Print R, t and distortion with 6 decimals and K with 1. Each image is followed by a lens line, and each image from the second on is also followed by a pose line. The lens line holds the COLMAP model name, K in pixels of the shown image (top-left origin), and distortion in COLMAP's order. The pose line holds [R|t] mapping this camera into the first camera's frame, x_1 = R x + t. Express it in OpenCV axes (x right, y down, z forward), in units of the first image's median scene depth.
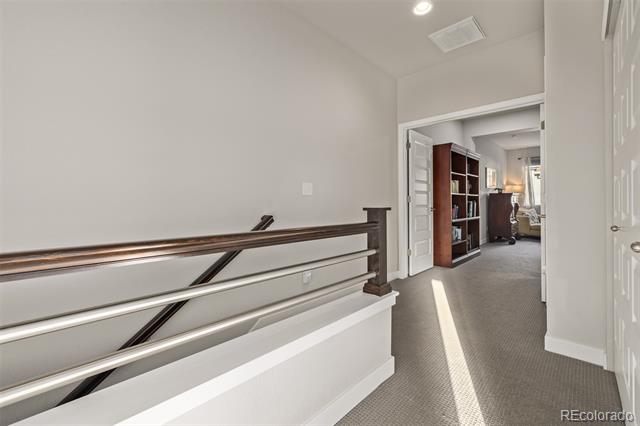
lens RADIAL K [[284.5, 0, 322.7], [0, 284.5, 200.7], [0, 0, 1]] dist [0.000196, 0.000002]
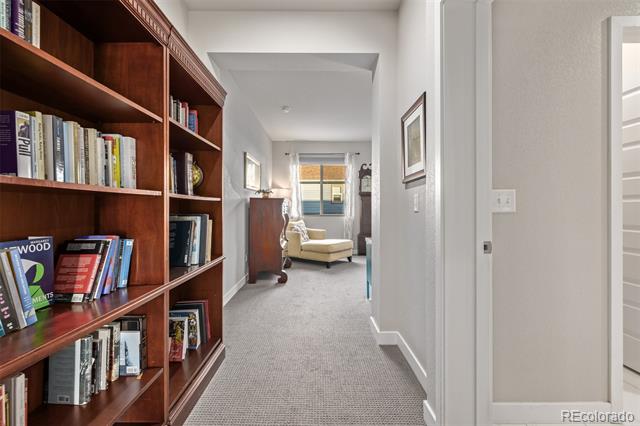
lens RADIAL K [[273.8, 0, 316.9], [0, 273.8, 207.3], [0, 0, 1]] dist [0.002713, 0.000164]
pose [[0.725498, 0.004469, 0.688210, 0.294293], [-0.005885, 0.999983, -0.000289, -0.006662], [-0.688199, -0.003841, 0.725511, 0.490933]]
